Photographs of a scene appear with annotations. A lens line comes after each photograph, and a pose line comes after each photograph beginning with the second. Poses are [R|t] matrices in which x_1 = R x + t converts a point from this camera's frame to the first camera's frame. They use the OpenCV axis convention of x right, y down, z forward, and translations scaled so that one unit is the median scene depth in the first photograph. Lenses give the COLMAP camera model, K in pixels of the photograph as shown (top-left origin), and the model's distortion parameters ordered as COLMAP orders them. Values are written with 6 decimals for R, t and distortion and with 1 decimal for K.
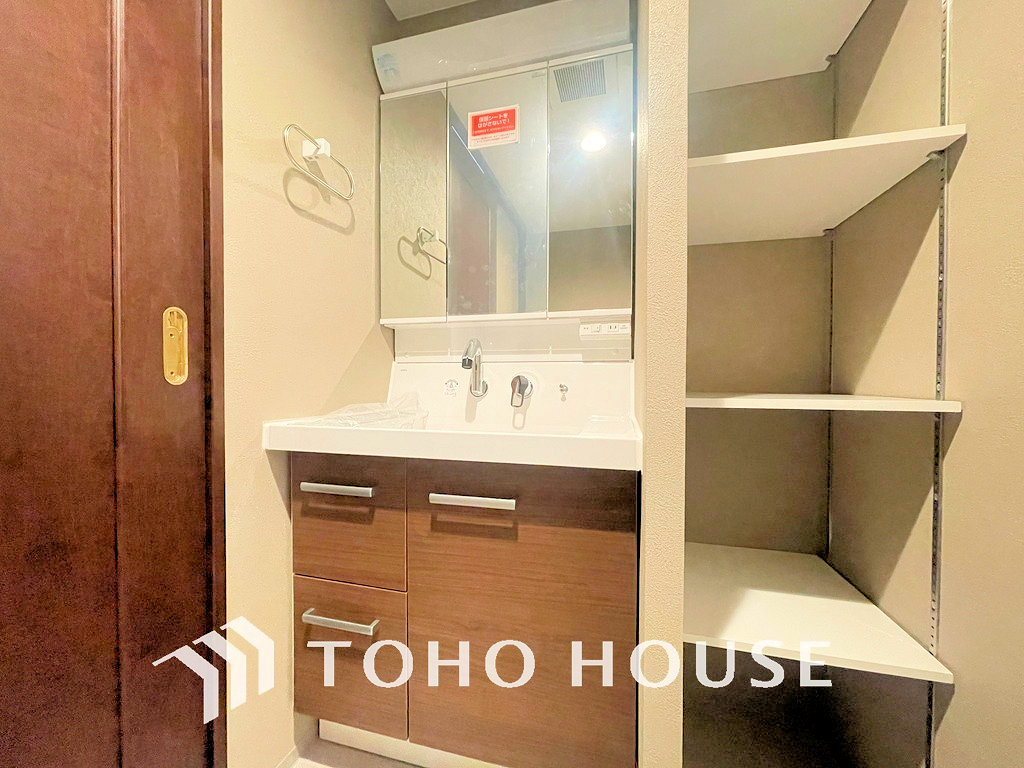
lens RADIAL K [[410.1, 0, 505.9], [0, 410.1, 386.4], [0, 0, 1]] dist [-0.002578, -0.000493]
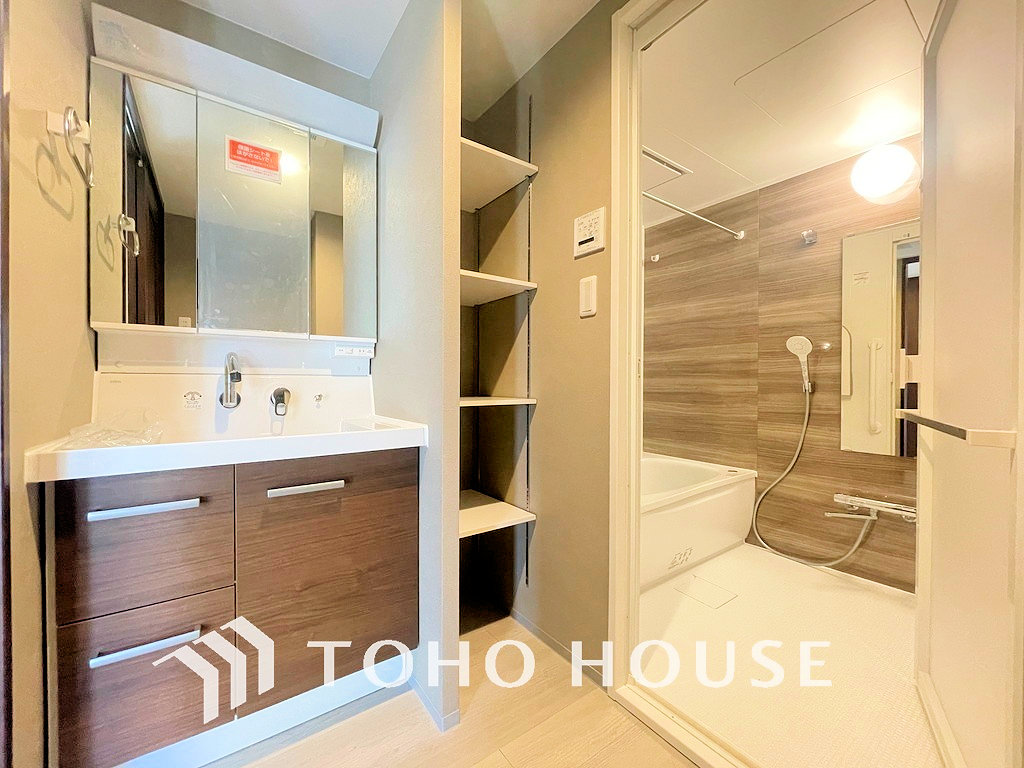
lens RADIAL K [[410.1, 0, 514.2], [0, 410.1, 385.0], [0, 0, 1]] dist [-0.002578, -0.000493]
pose [[0.619769, -0.005902, 0.784762, -0.486877], [0.013756, 0.999900, -0.003344, -0.022012], [-0.784663, 0.012868, 0.619789, -0.221111]]
